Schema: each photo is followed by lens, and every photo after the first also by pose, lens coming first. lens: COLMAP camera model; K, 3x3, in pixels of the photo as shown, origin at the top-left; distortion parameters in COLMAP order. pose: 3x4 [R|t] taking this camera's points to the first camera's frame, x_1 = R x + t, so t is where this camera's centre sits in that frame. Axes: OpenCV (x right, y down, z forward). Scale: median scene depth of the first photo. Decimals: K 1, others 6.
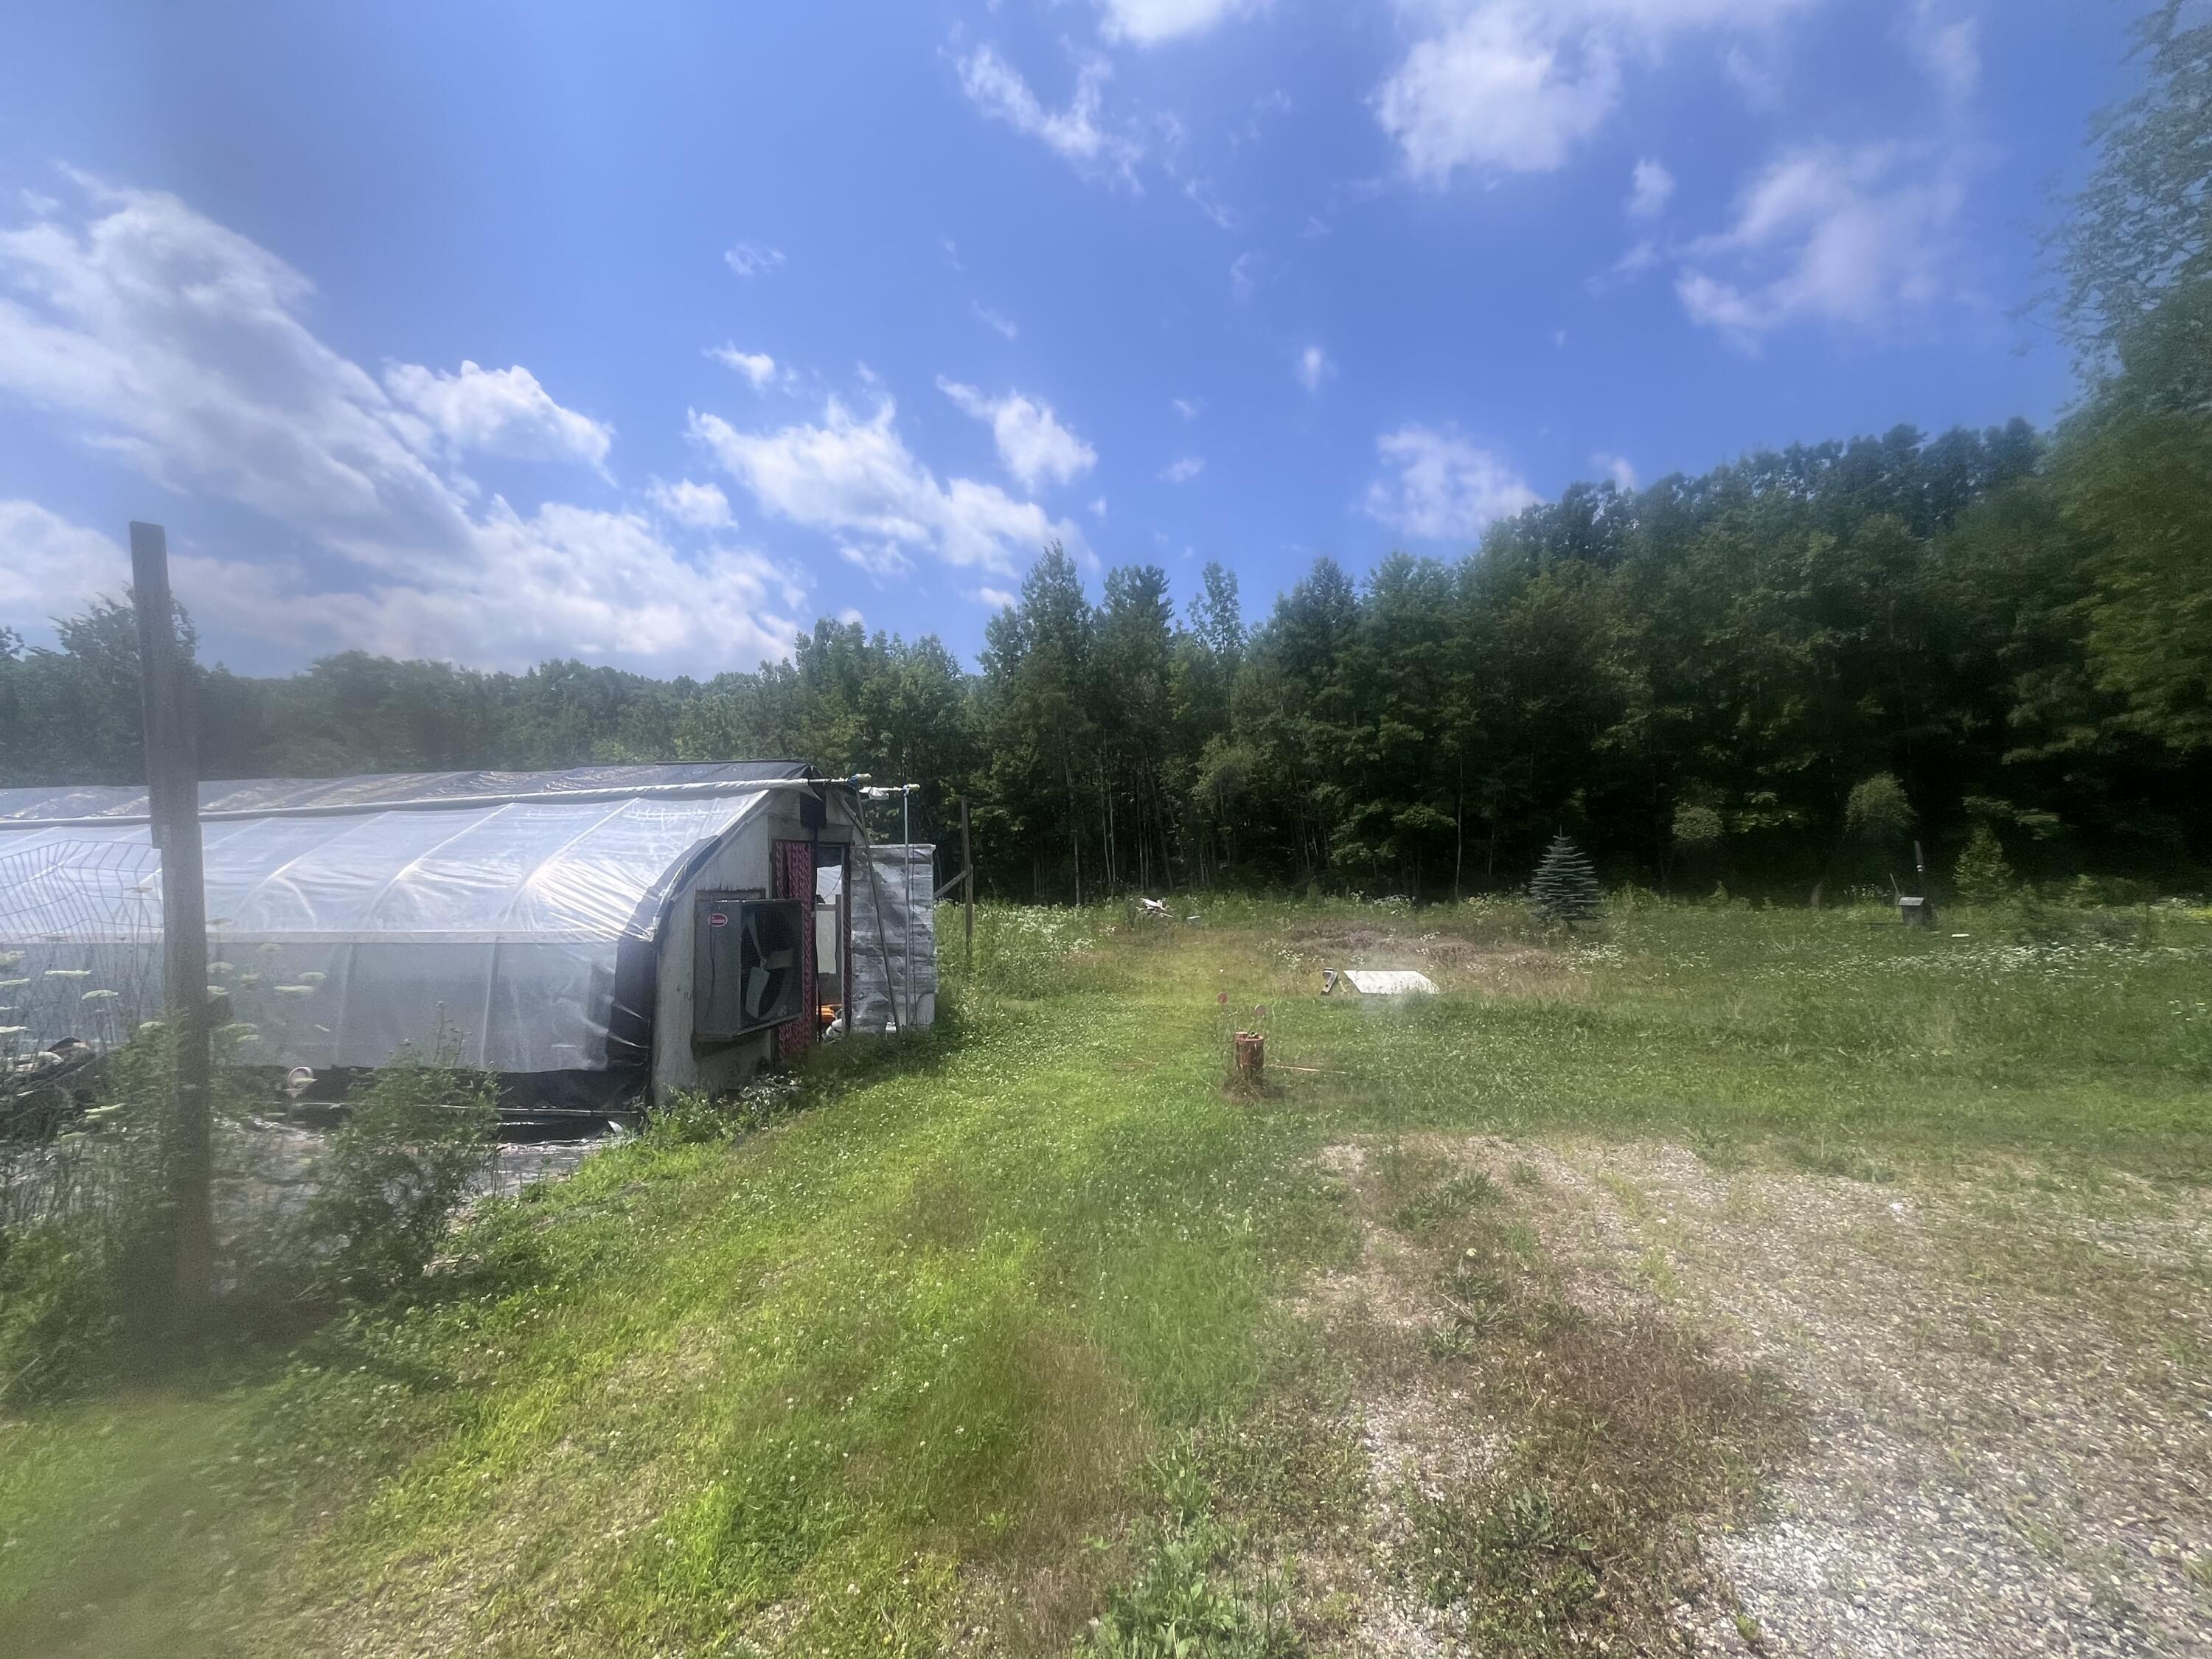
lens RADIAL K [[899.9, 0, 1102.2], [0, 899.9, 830.2], [0, 0, 1]] dist [0.000414, 0.000069]
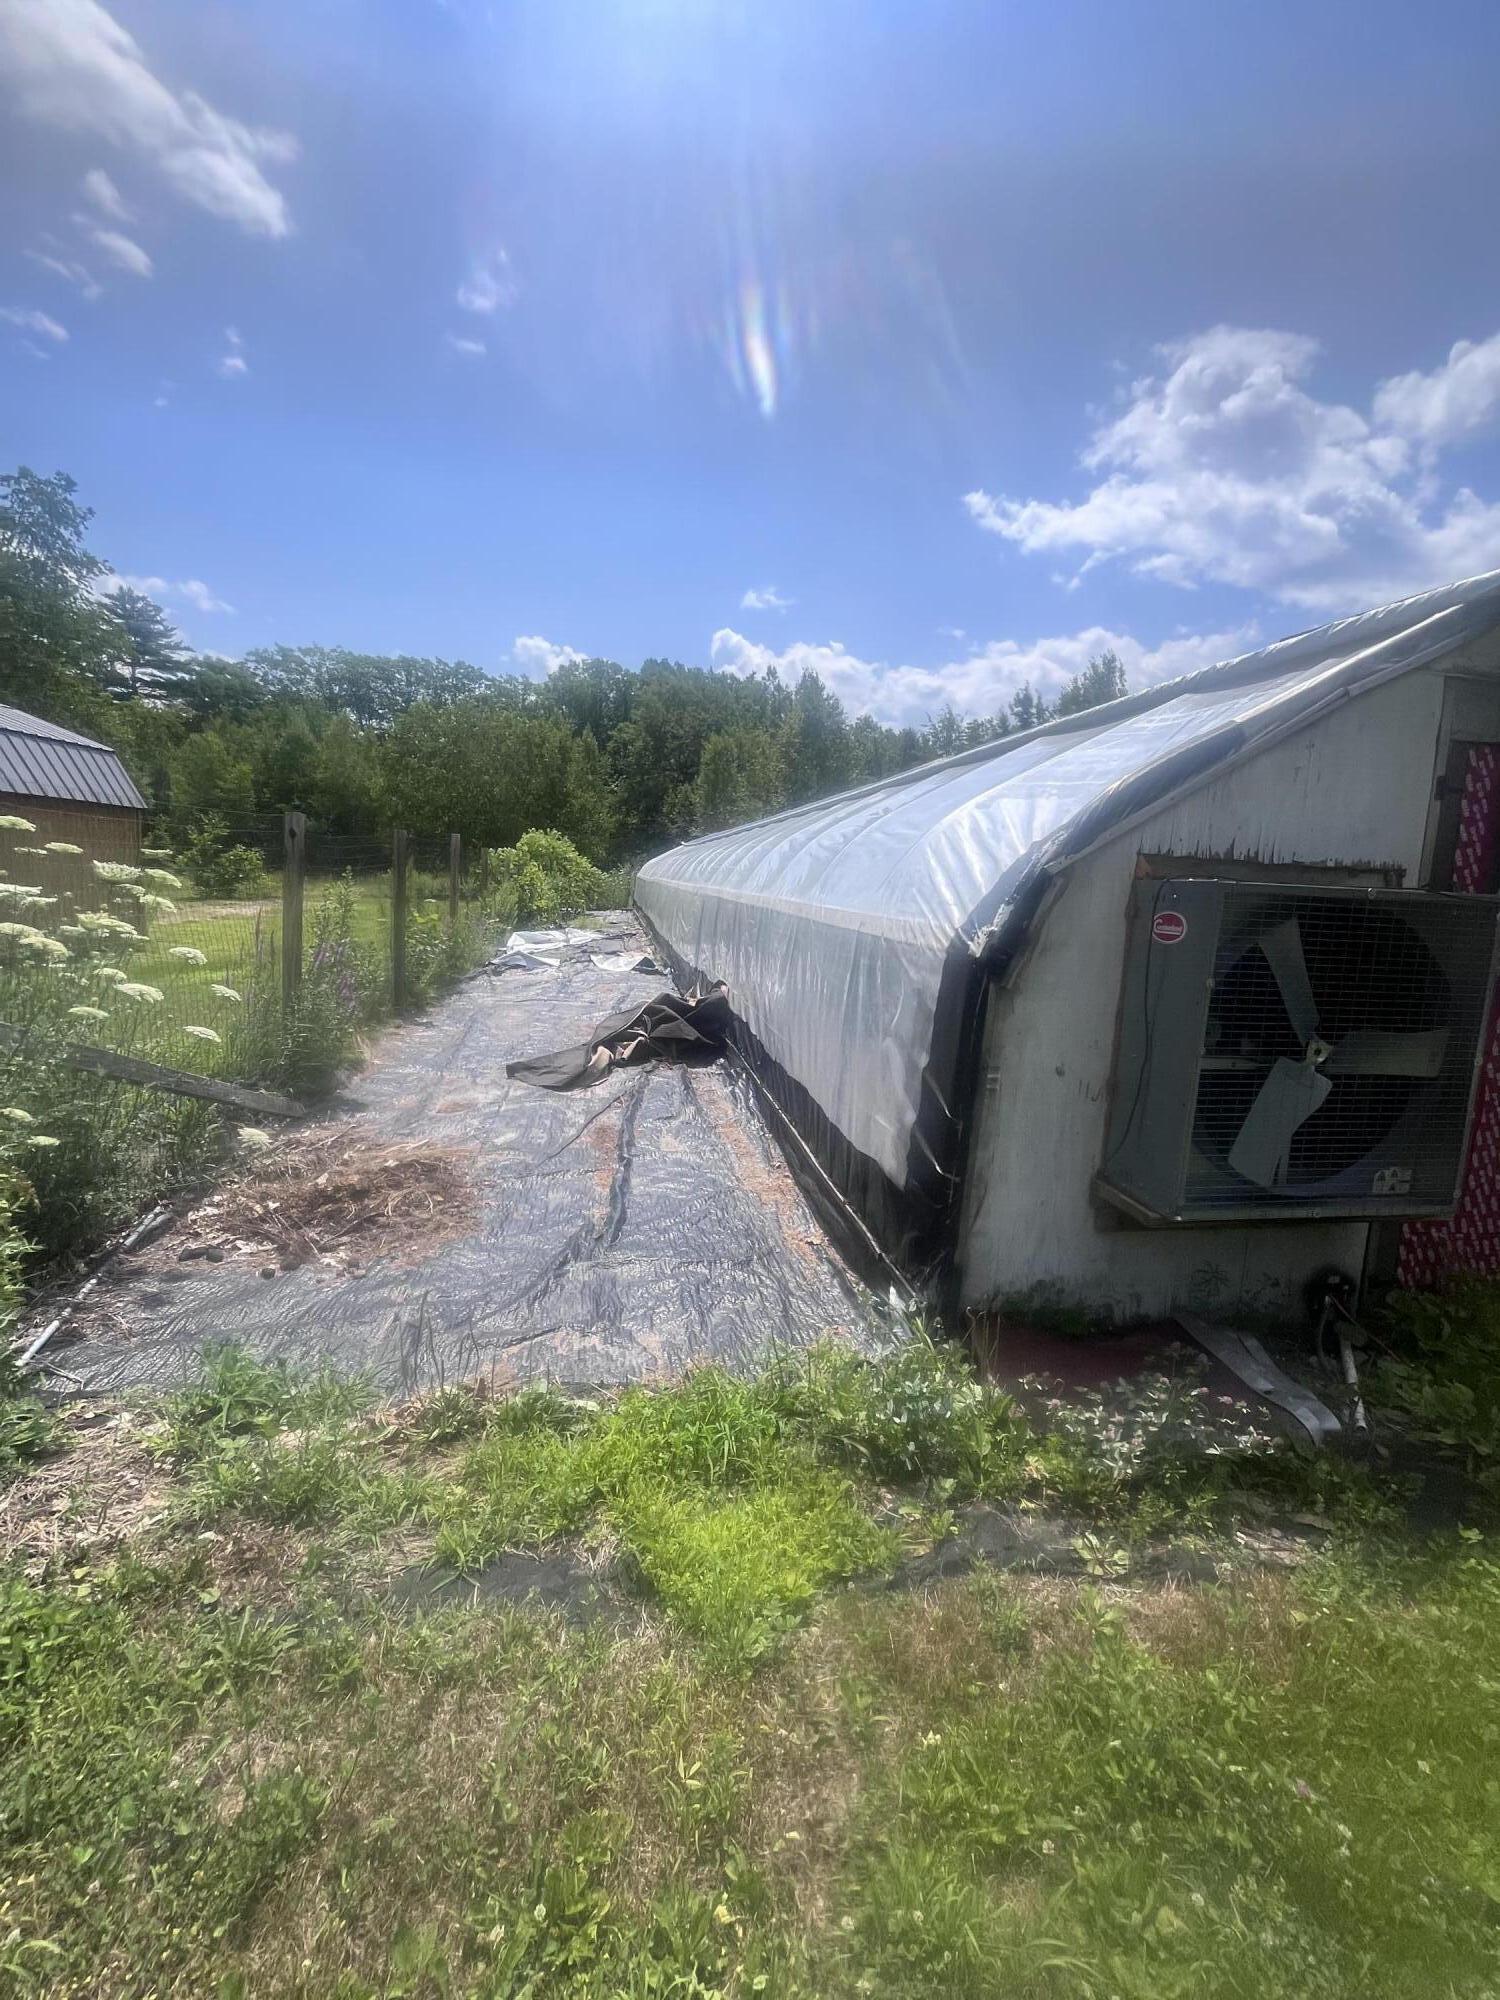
lens RADIAL K [[813.6, 0, 759.1], [0, 813.6, 1040.1], [0, 0, 1]] dist [0.000414, 0.000069]
pose [[0.309062, 0.208292, -0.927952, -0.130937], [-0.003781, 0.975983, 0.217814, 0.068819], [0.951034, -0.063809, 0.302427, 0.701435]]
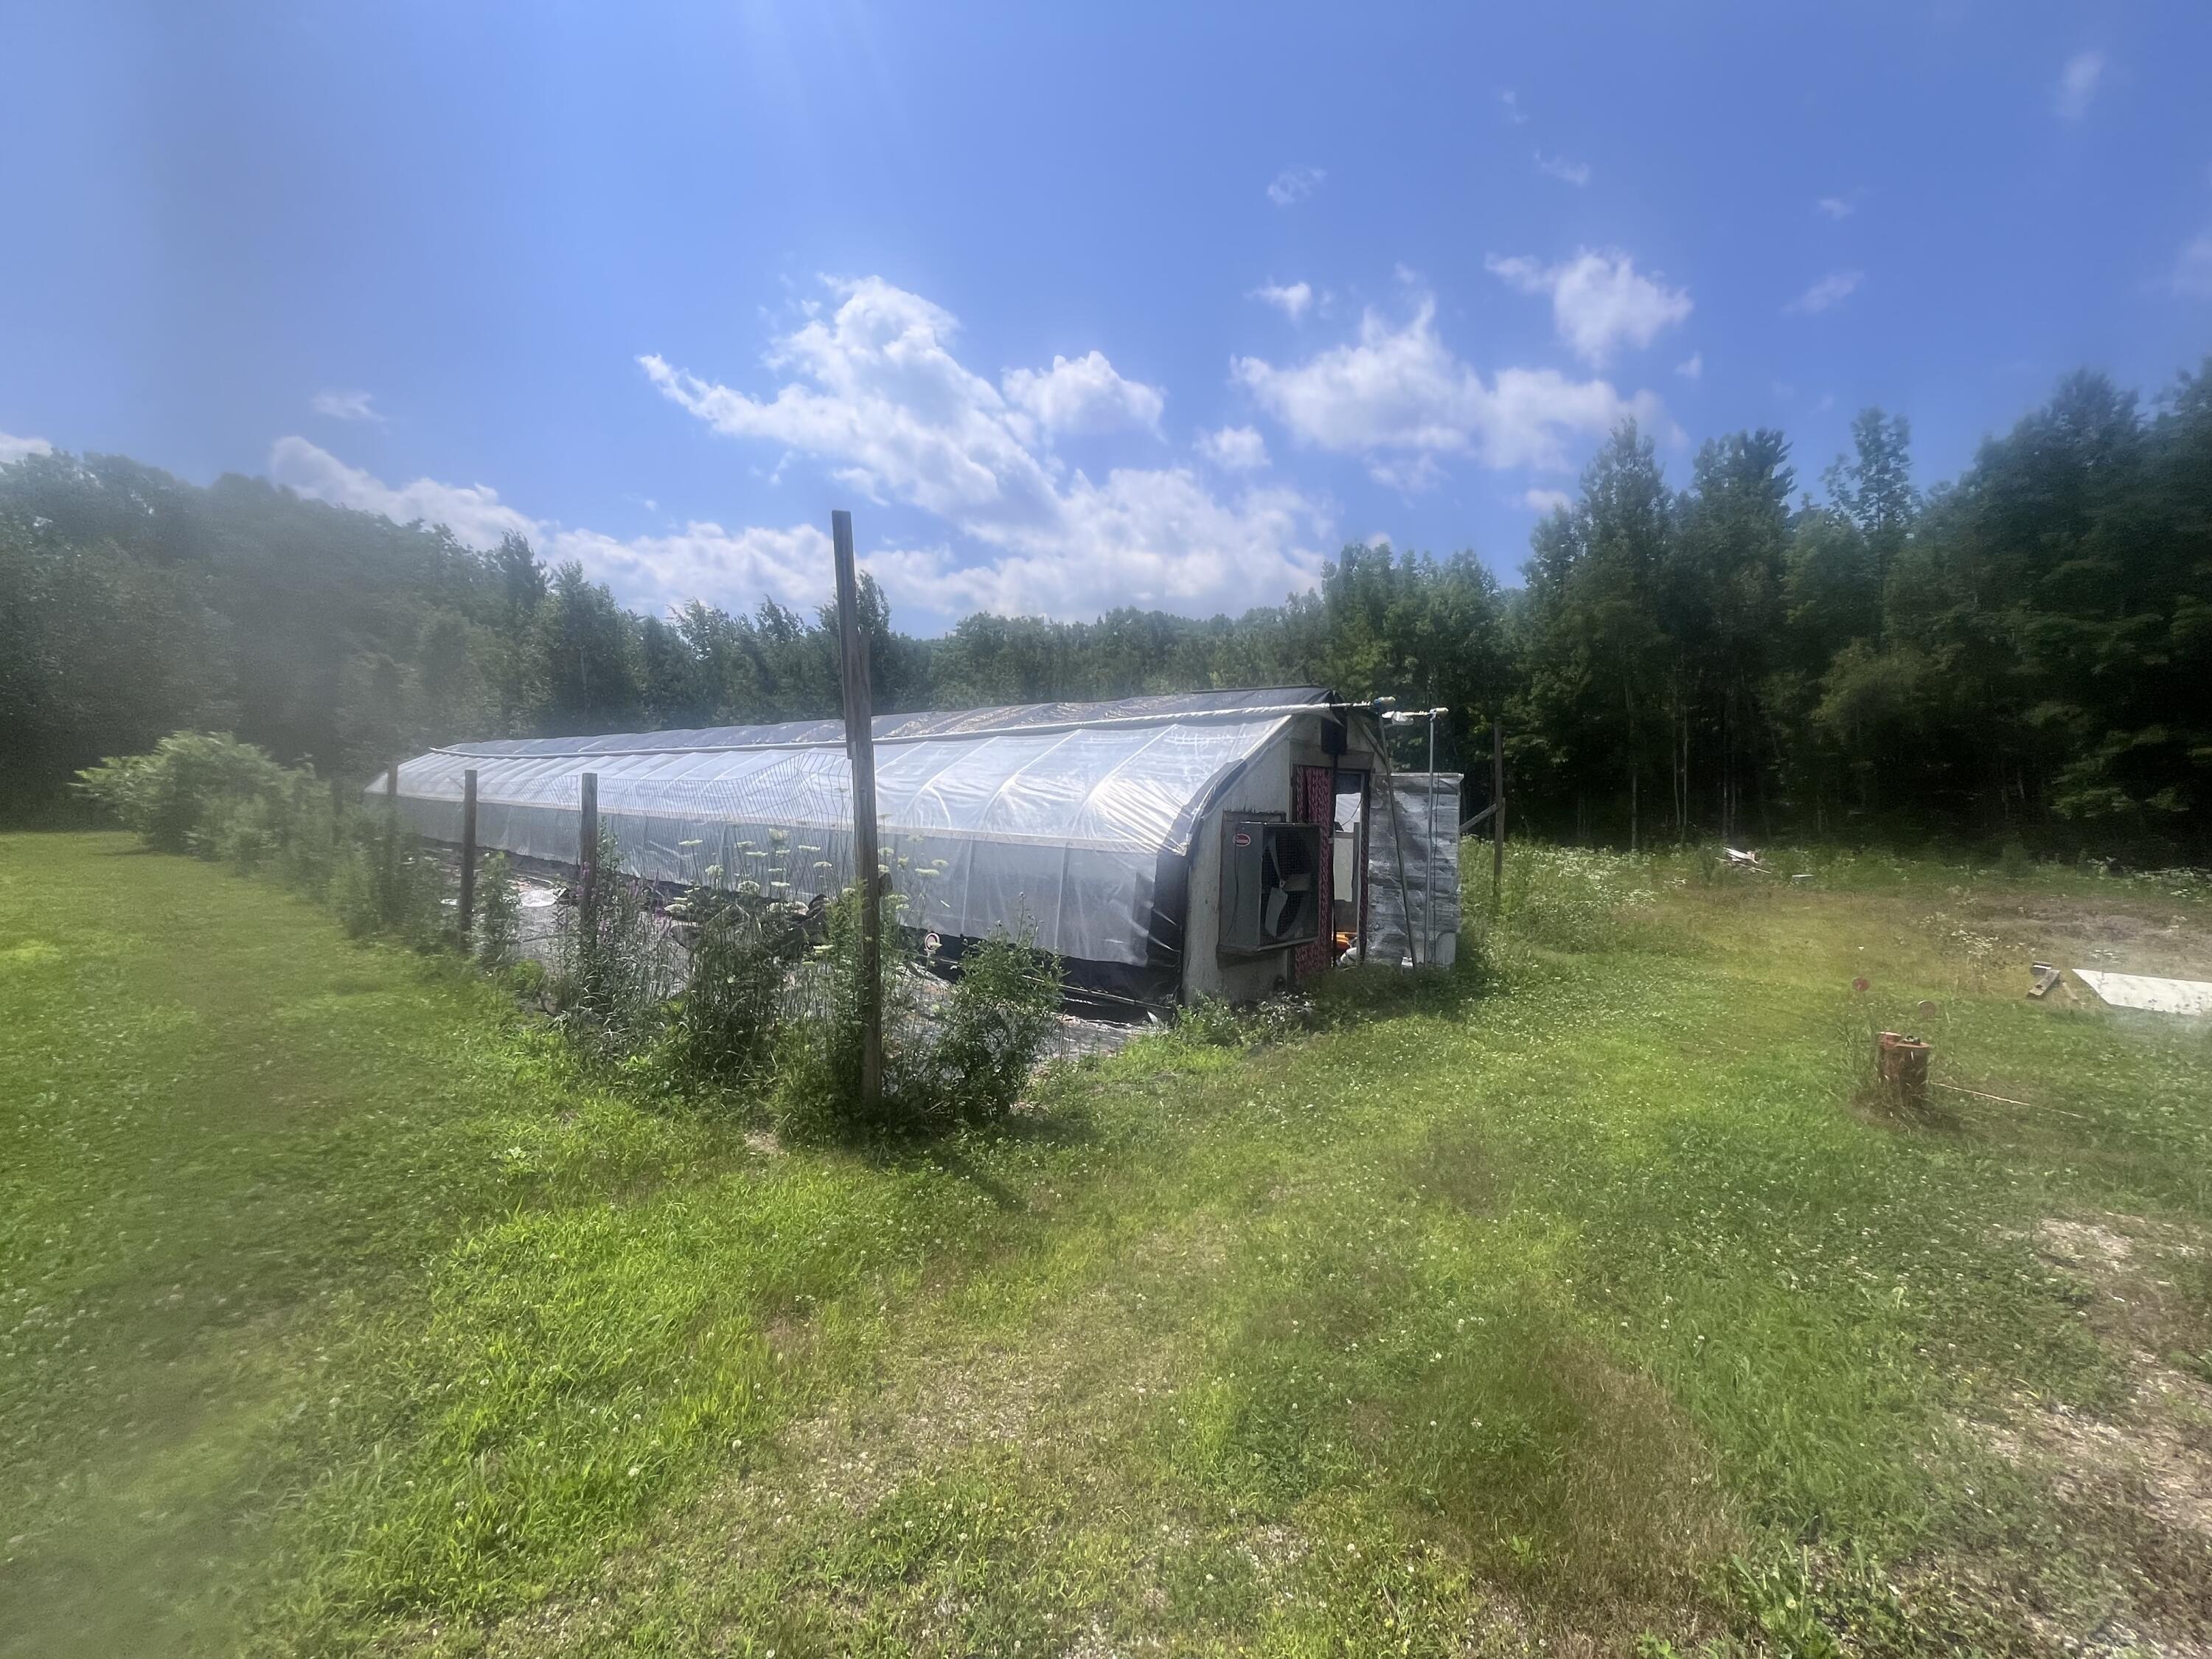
lens RADIAL K [[899.9, 0, 1102.5], [0, 899.9, 828.5], [0, 0, 1]] dist [0.000414, 0.000069]
pose [[0.846785, 0.054050, -0.529182, -0.011583], [-0.013875, 0.996730, 0.079602, 0.005100], [0.531754, -0.060063, 0.844766, 0.030672]]
